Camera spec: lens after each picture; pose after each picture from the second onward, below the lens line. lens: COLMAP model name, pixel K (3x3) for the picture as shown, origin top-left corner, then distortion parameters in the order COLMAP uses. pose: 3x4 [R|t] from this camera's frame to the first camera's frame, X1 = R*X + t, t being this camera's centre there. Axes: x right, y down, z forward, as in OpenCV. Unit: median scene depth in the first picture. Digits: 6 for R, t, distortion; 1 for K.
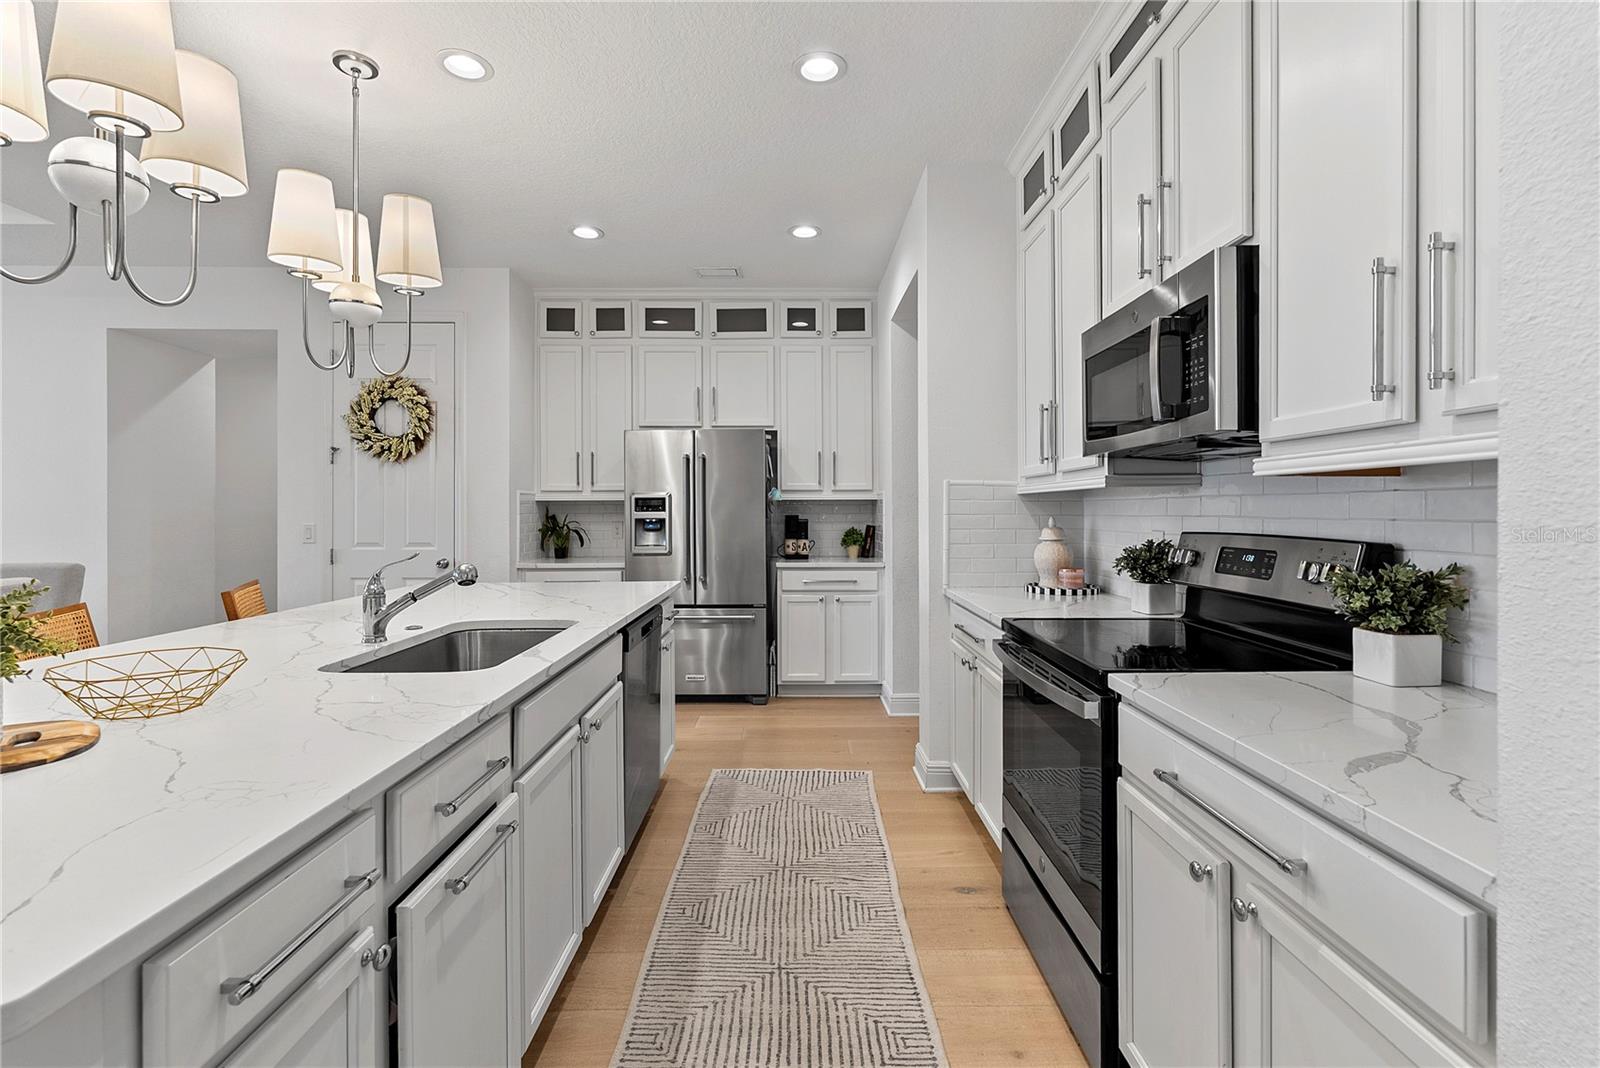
lens RADIAL K [[717.5, 0, 811.3], [0, 717.5, 510.9], [0, 0, 1]] dist [-0.004572, -0.000025]
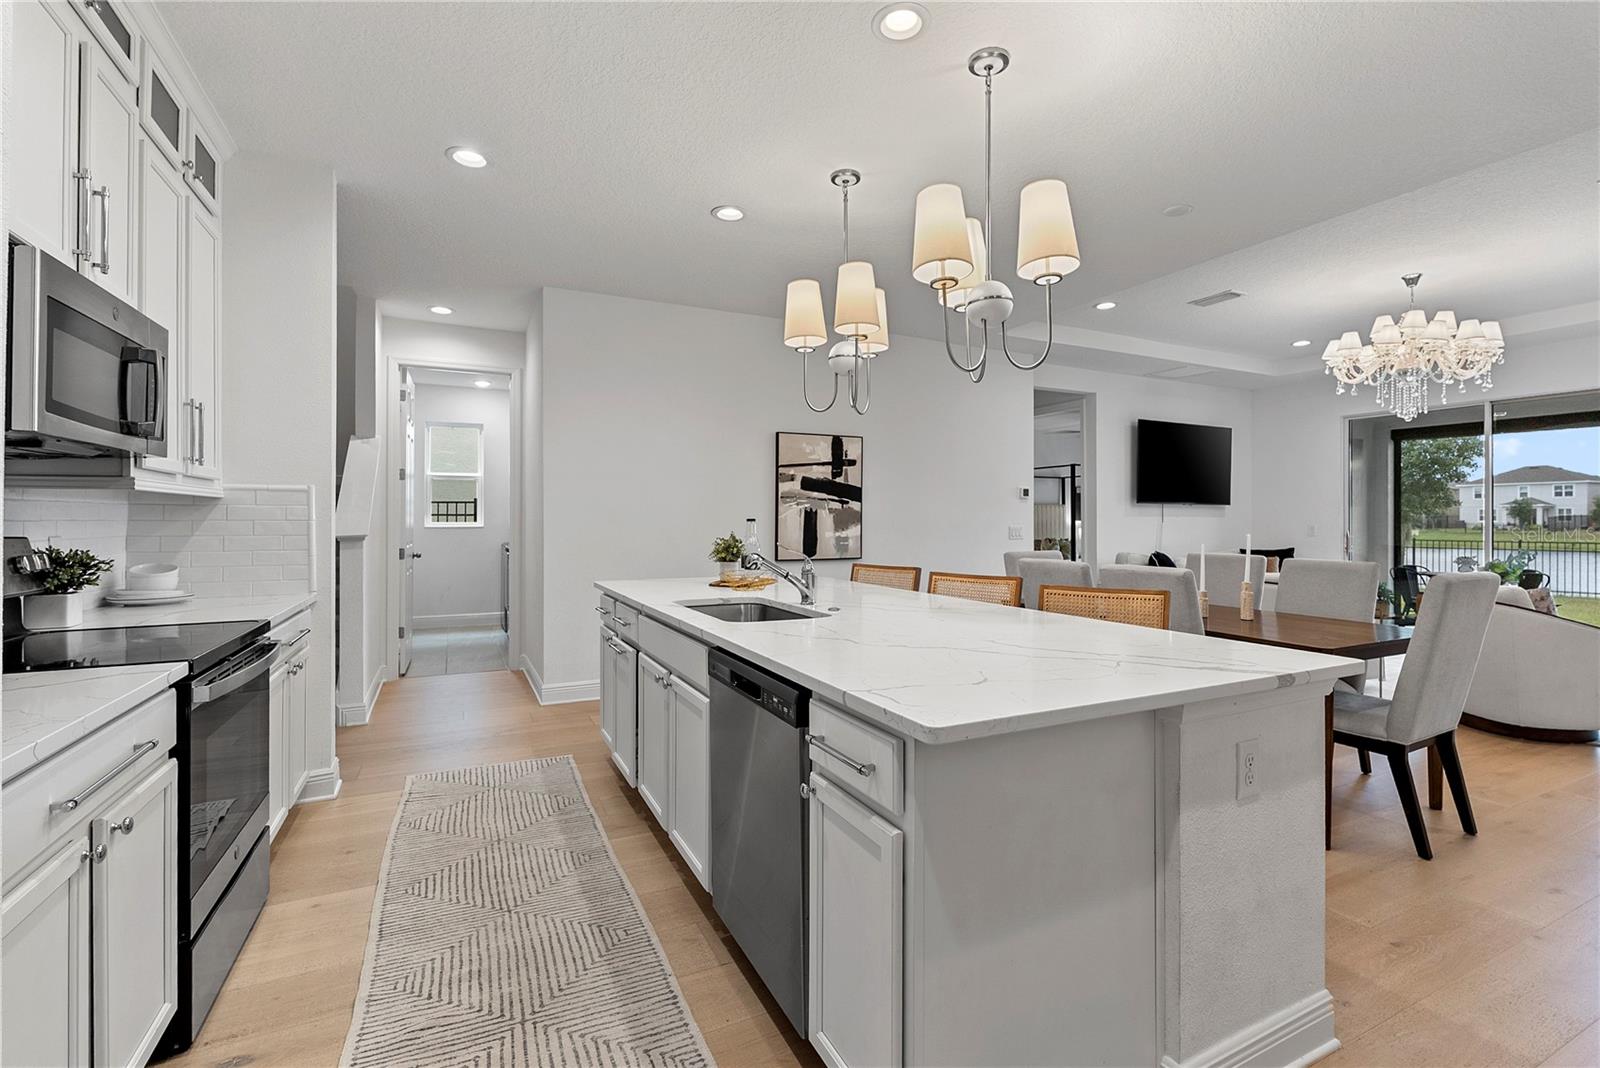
lens RADIAL K [[717.5, 0, 813.9], [0, 717.5, 526.6], [0, 0, 1]] dist [-0.004572, -0.000025]
pose [[-0.904509, 0.005768, -0.426415, 0.000331], [0.004152, 0.999980, 0.004721, 0.011452], [0.426434, 0.002500, -0.904515, 1.738633]]
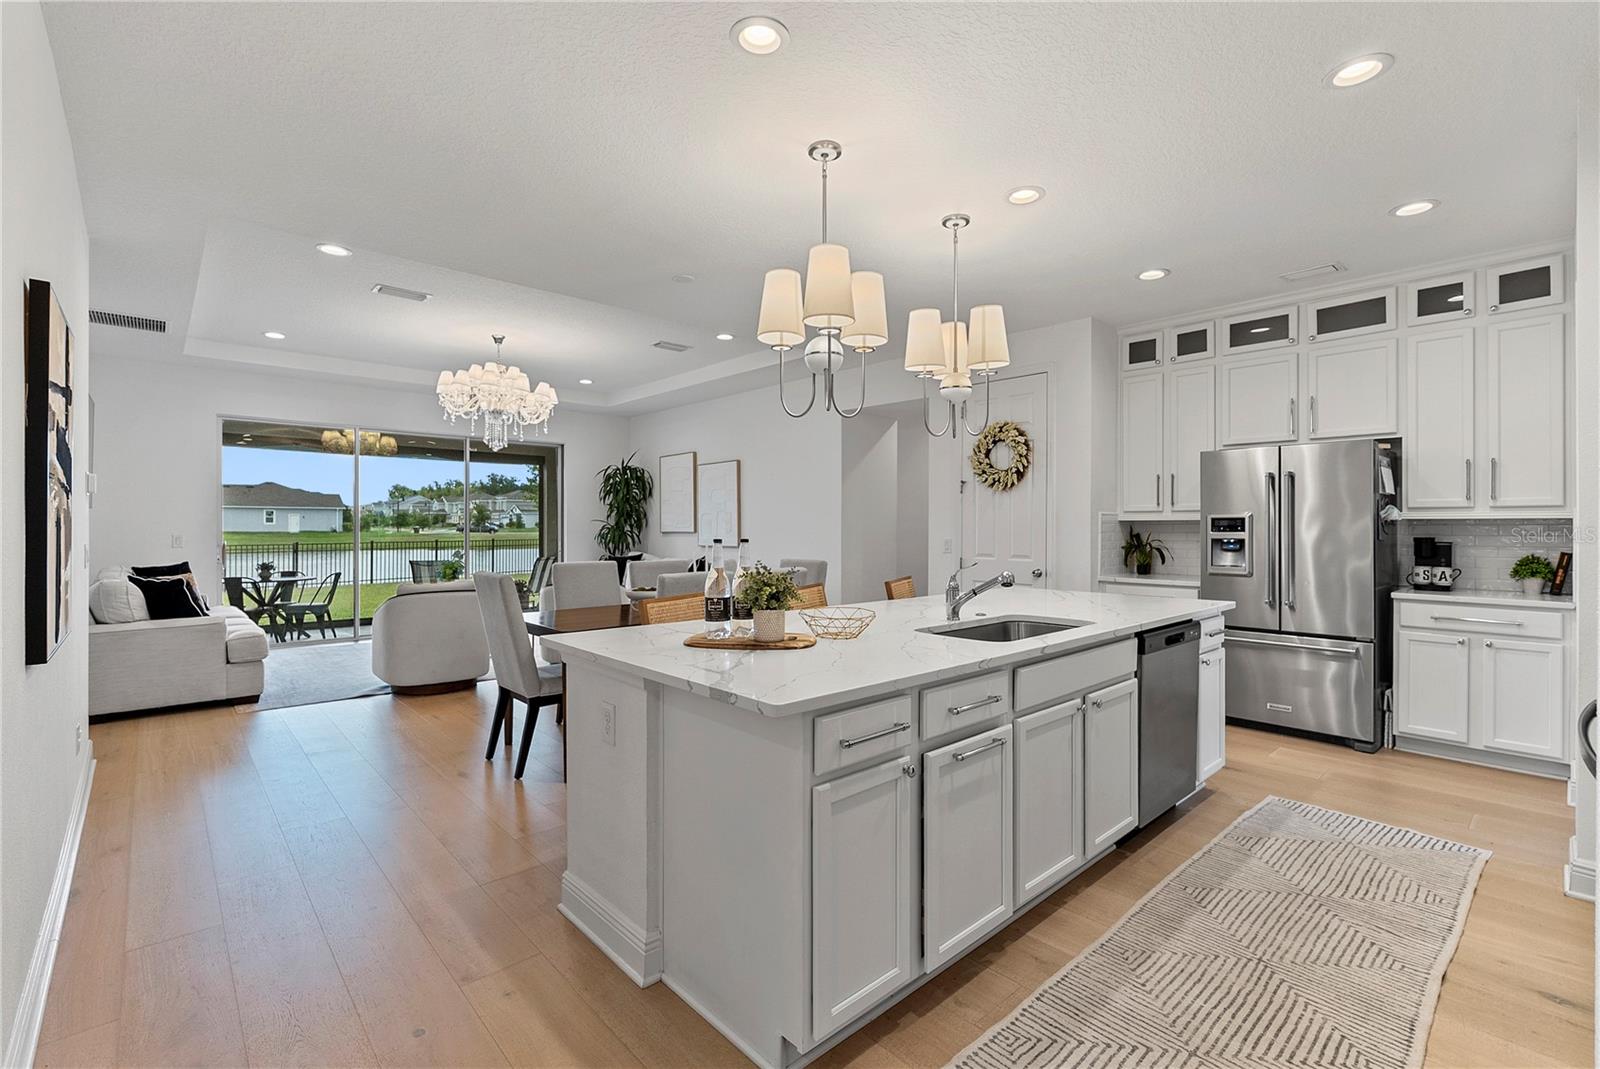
lens RADIAL K [[717.5, 0, 805.4], [0, 717.5, 528.3], [0, 0, 1]] dist [-0.004572, -0.000025]
pose [[0.665183, 0.006646, -0.746651, 0.232367], [-0.003880, 0.999978, 0.005443, -0.012723], [0.746670, -0.000724, 0.665194, -0.177994]]
